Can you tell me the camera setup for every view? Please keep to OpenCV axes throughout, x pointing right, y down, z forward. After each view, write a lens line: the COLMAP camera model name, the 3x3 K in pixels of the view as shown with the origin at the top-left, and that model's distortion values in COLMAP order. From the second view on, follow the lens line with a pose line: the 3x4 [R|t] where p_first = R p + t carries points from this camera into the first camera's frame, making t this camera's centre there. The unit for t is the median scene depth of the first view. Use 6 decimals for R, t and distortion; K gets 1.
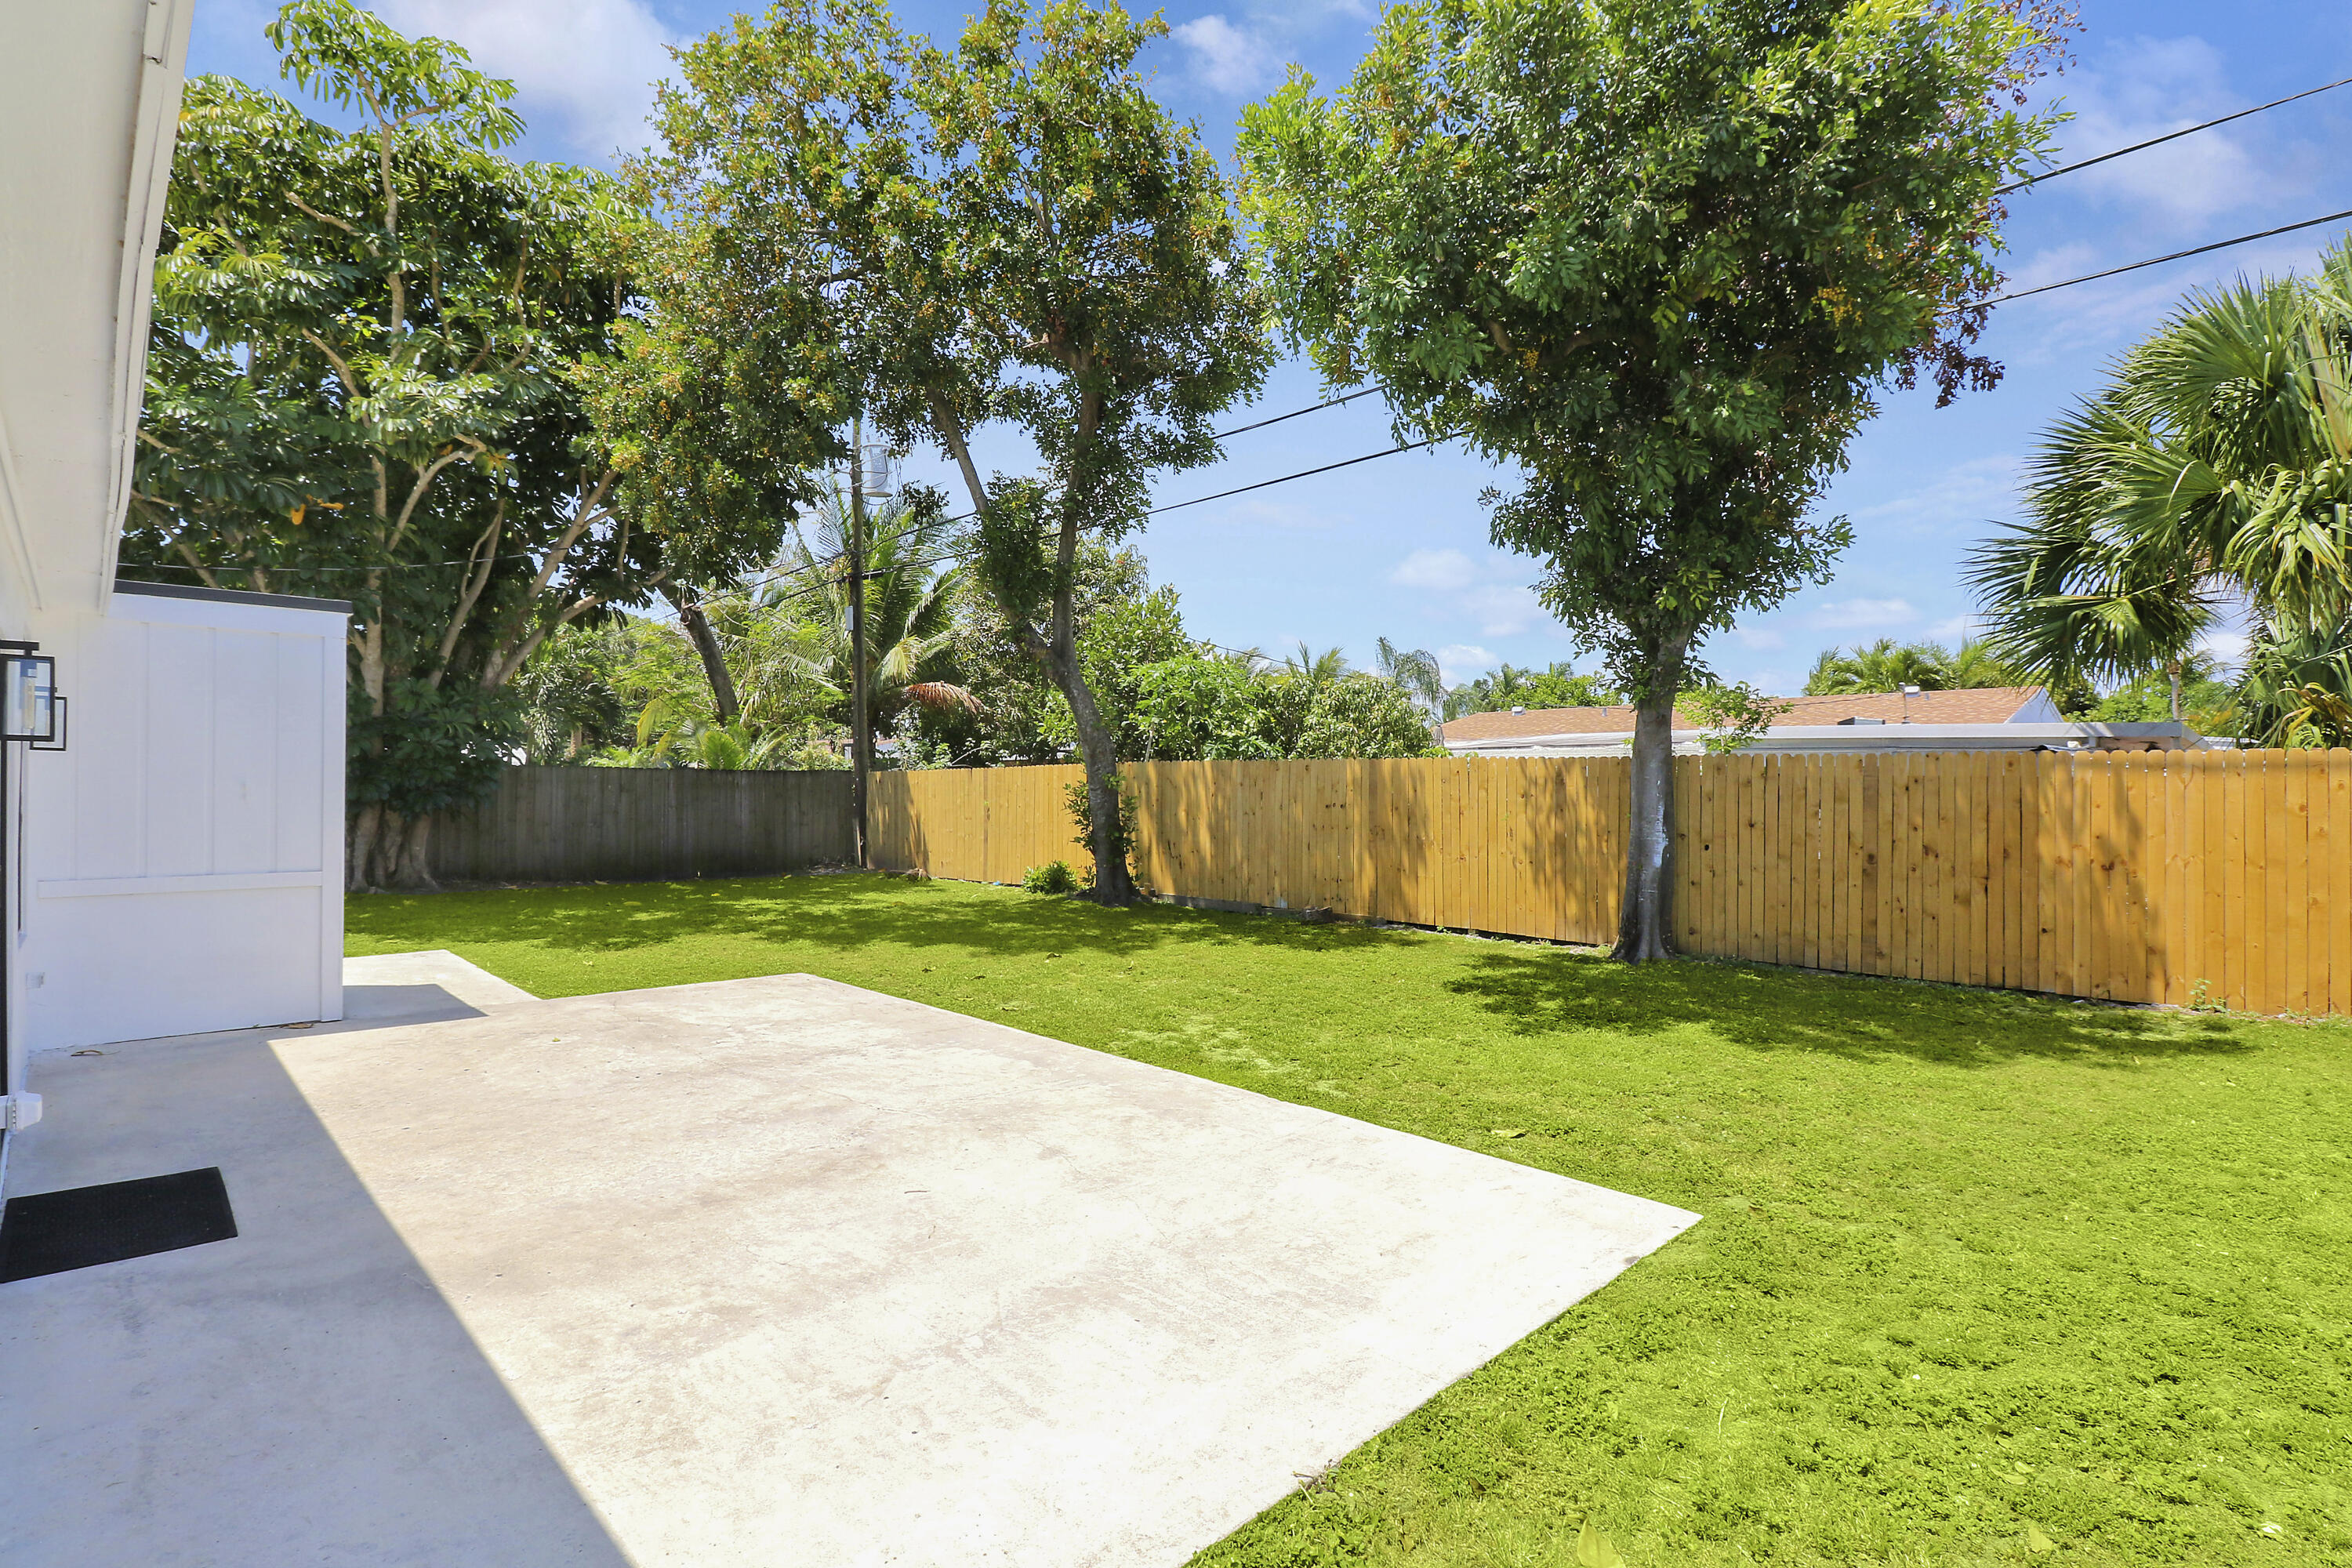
lens RADIAL K [[1119.3, 0, 1176.0], [0, 1119.3, 784.0], [0, 0, 1]] dist [-0.008099, -0.001237]
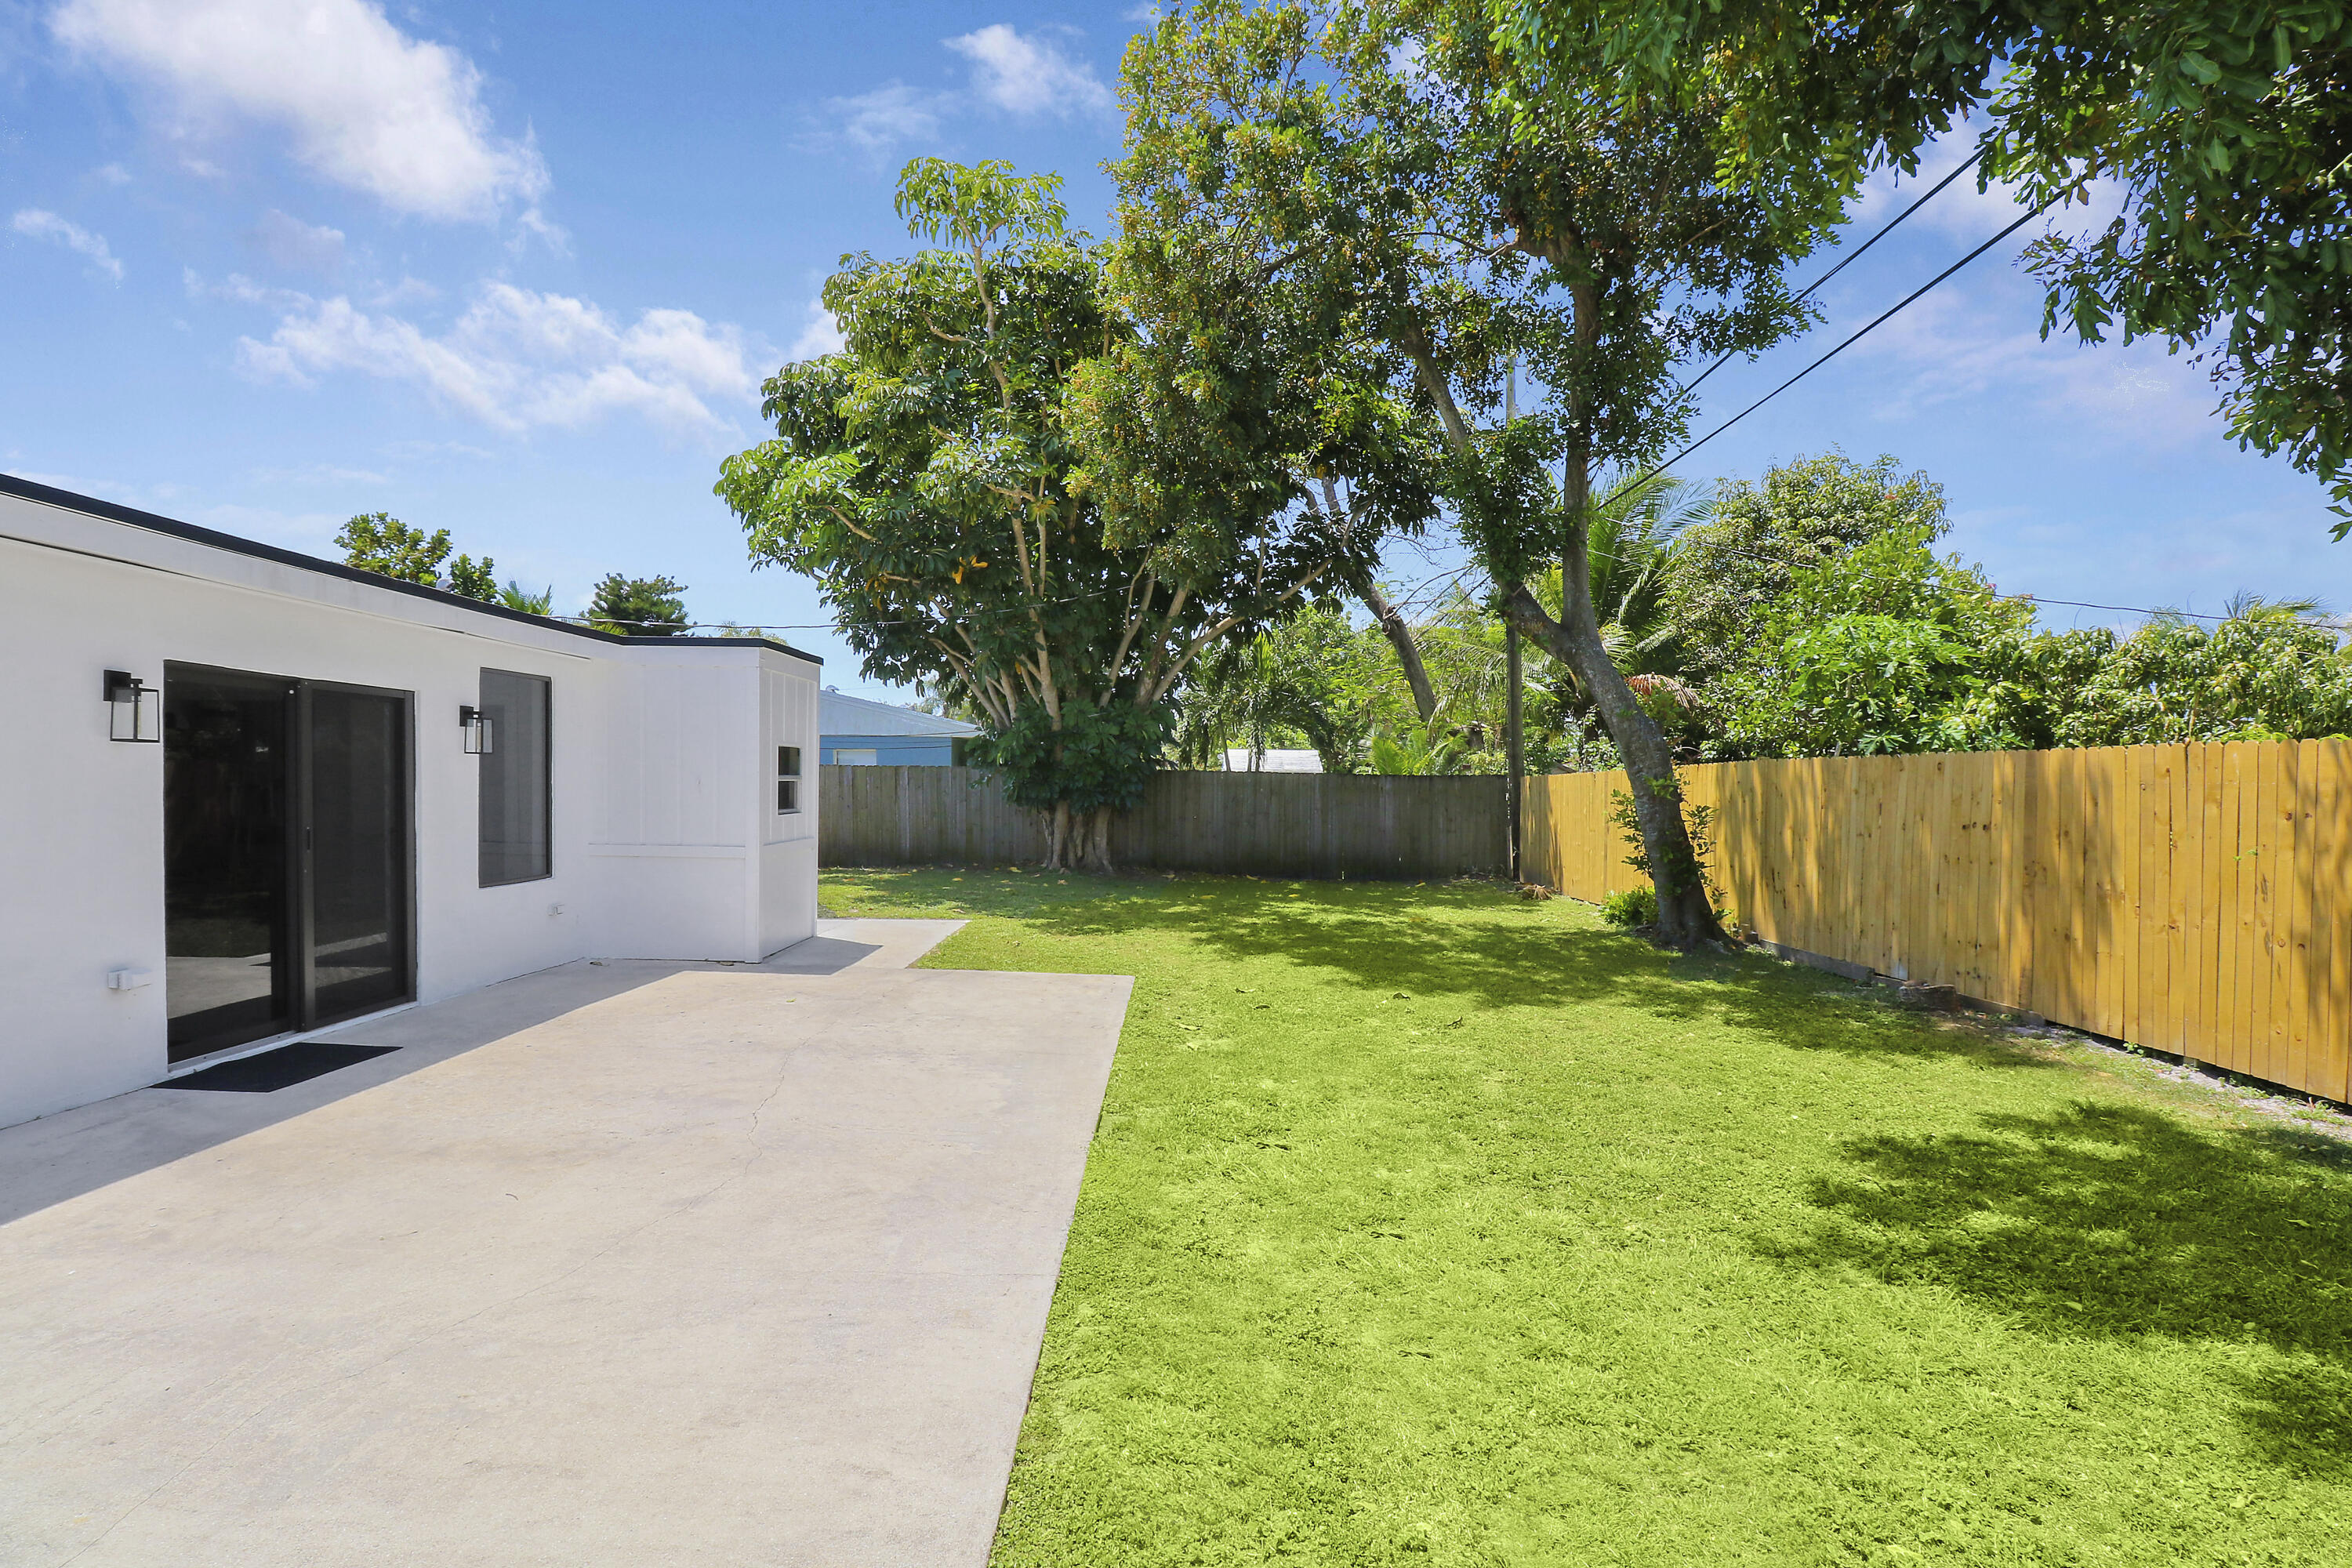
lens RADIAL K [[1108.0, 0, 1175.9], [0, 1108.0, 813.5], [0, 0, 1]] dist [-0.000070, -0.014982]
pose [[0.693900, 0.022862, -0.719708, 0.289125], [-0.009862, 0.999704, 0.022249, 0.002595], [0.720004, -0.008341, 0.693920, 0.258552]]
